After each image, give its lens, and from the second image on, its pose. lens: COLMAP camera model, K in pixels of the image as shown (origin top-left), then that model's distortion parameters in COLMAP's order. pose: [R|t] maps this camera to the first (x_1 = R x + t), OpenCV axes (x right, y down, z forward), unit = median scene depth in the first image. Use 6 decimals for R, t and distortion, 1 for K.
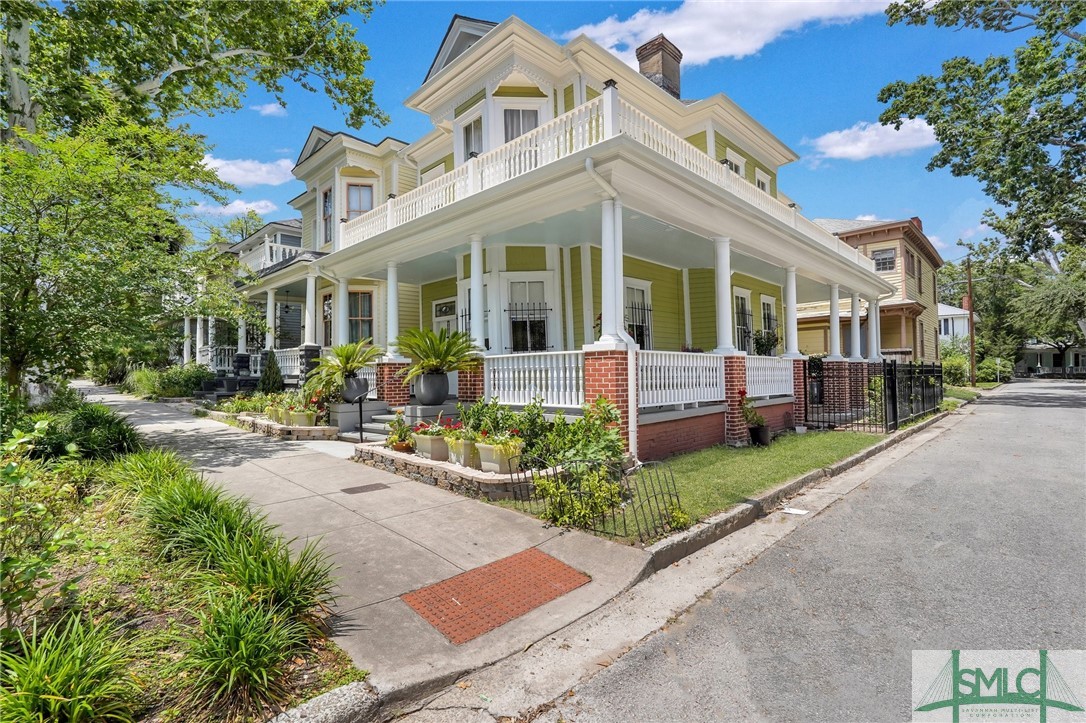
lens RADIAL K [[516.2, 0, 543.0], [0, 516.2, 361.5], [0, 0, 1]] dist [-0.003103, -0.000465]
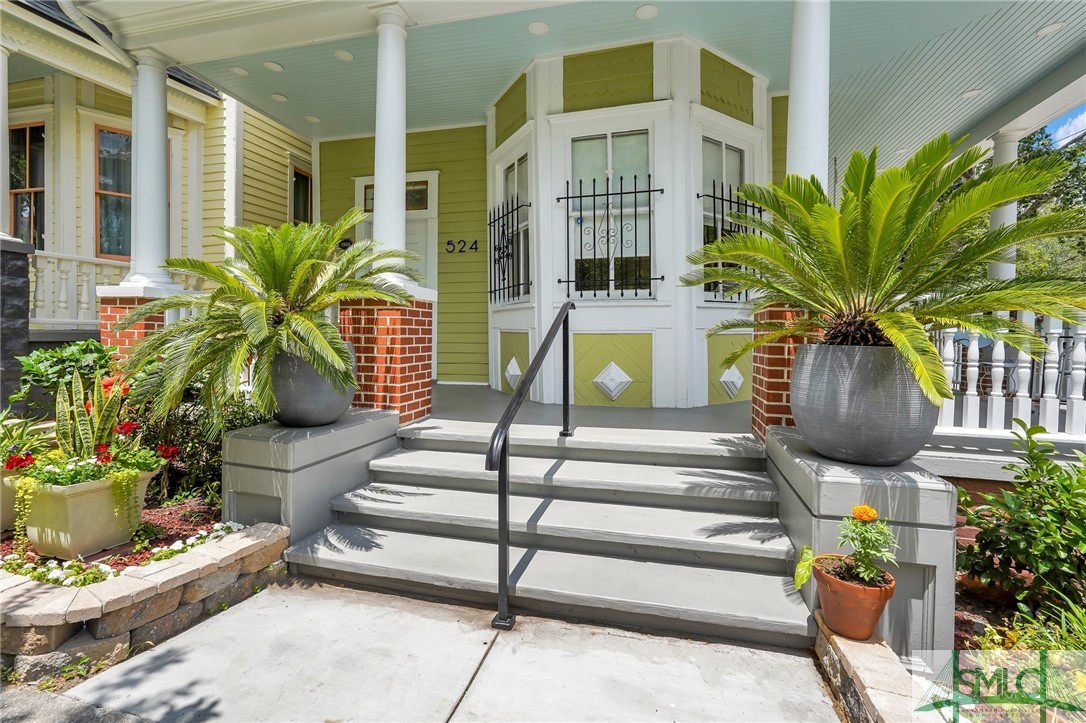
lens RADIAL K [[504.3, 0, 542.4], [0, 504.3, 344.0], [0, 0, 1]] dist [-0.001021, -0.000260]
pose [[0.867905, 0.021593, 0.496261, -0.393502], [-0.043568, 0.998514, 0.032750, 0.018493], [-0.494816, -0.050045, 0.867556, 0.682493]]
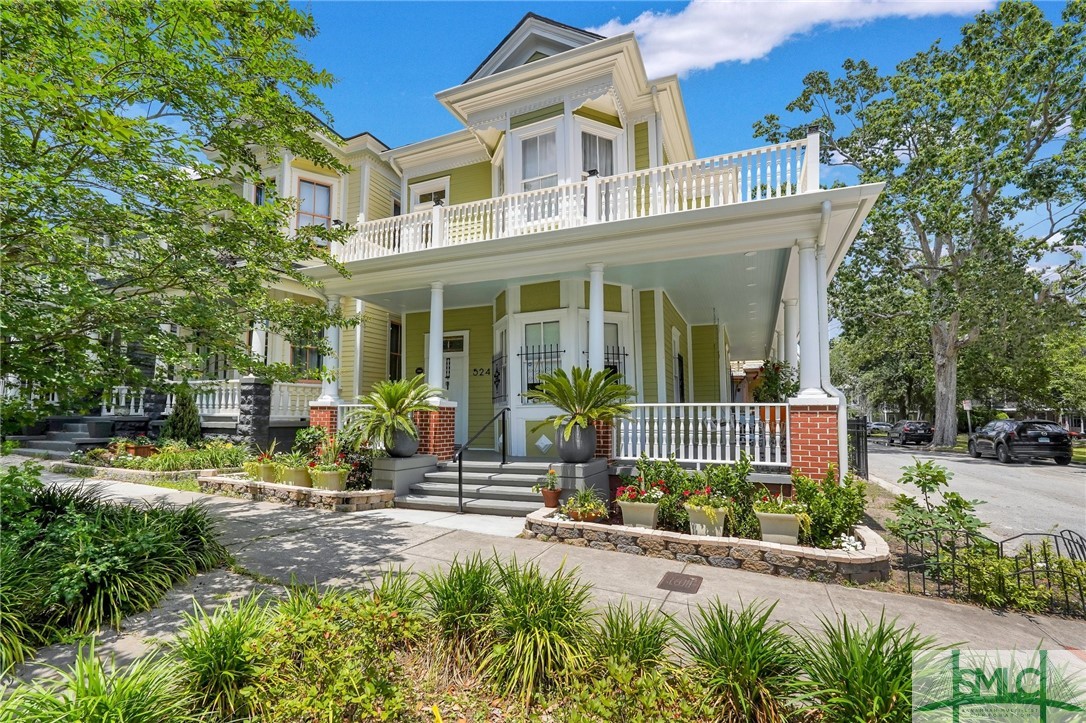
lens RADIAL K [[501.1, 0, 546.9], [0, 501.1, 394.3], [0, 0, 1]] dist [-0.008723, -0.000209]
pose [[0.926868, 0.041099, 0.373130, -0.447459], [-0.031973, 0.999020, -0.030617, 0.001583], [-0.374023, 0.016448, 0.927274, 0.219723]]
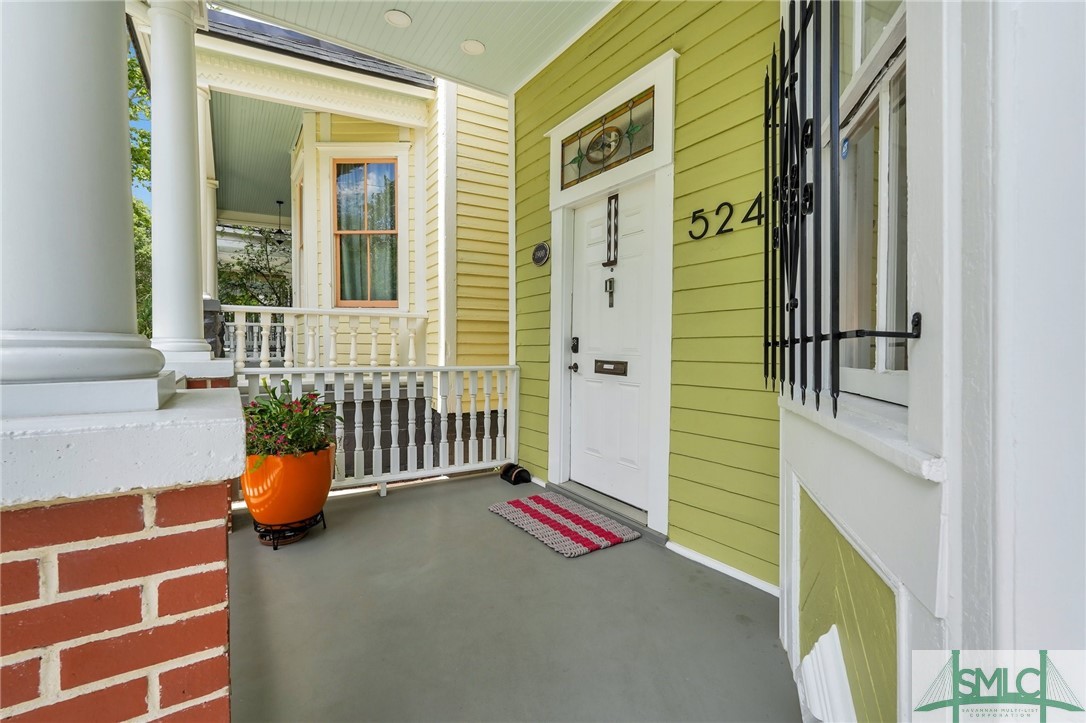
lens RADIAL K [[491.4, 0, 543.0], [0, 491.4, 361.5], [0, 0, 1]] dist [0.001612, 0.000215]
pose [[0.974666, 0.026629, -0.222074, -0.210927], [-0.011477, 0.997534, 0.069242, -0.021694], [0.223370, -0.064939, 0.972568, 1.008624]]
